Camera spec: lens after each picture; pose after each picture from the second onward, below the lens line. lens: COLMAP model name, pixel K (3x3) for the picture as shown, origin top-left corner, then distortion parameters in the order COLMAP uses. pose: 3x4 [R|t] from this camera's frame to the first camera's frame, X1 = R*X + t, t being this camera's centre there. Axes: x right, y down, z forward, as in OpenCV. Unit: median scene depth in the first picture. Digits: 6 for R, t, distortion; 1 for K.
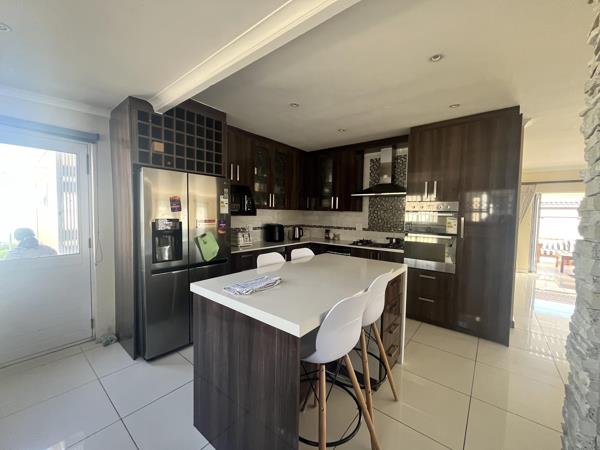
lens RADIAL K [[243.1, 0, 301.4], [0, 243.1, 223.7], [0, 0, 1]] dist [-0.002440, -0.000004]
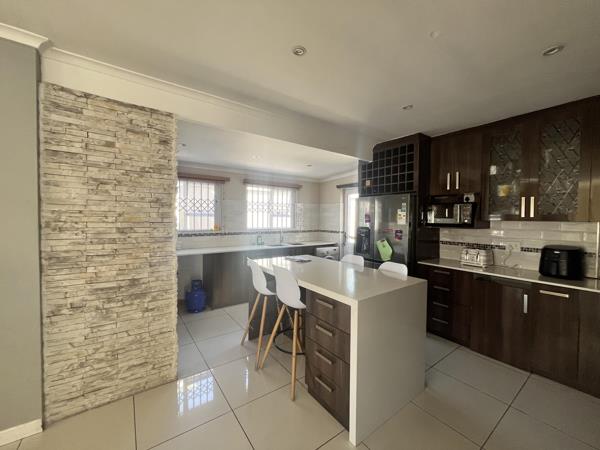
lens RADIAL K [[243.1, 0, 301.6], [0, 243.1, 224.7], [0, 0, 1]] dist [-0.002440, -0.000004]
pose [[-0.251672, 0.001213, -0.967812, 0.924058], [-0.065592, 0.997679, 0.018307, -0.031599], [0.965587, 0.068088, -0.251008, 0.840612]]
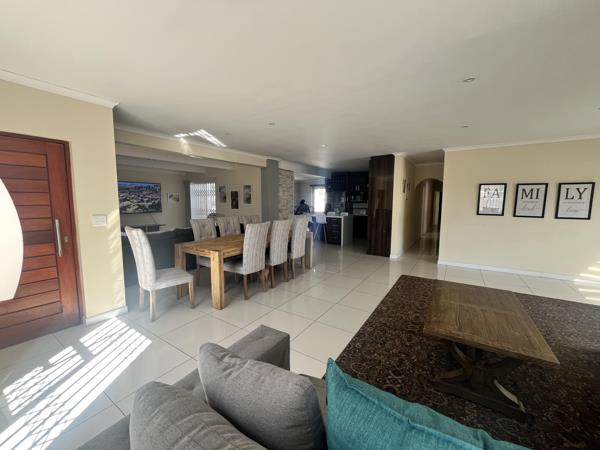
lens RADIAL K [[243.1, 0, 295.8], [0, 243.1, 225.5], [0, 0, 1]] dist [-0.002440, -0.000004]
pose [[0.098640, 0.078142, -0.992050, 3.148920], [-0.052428, 0.995936, 0.073235, 0.078016], [0.993741, 0.044787, 0.102336, -0.013309]]
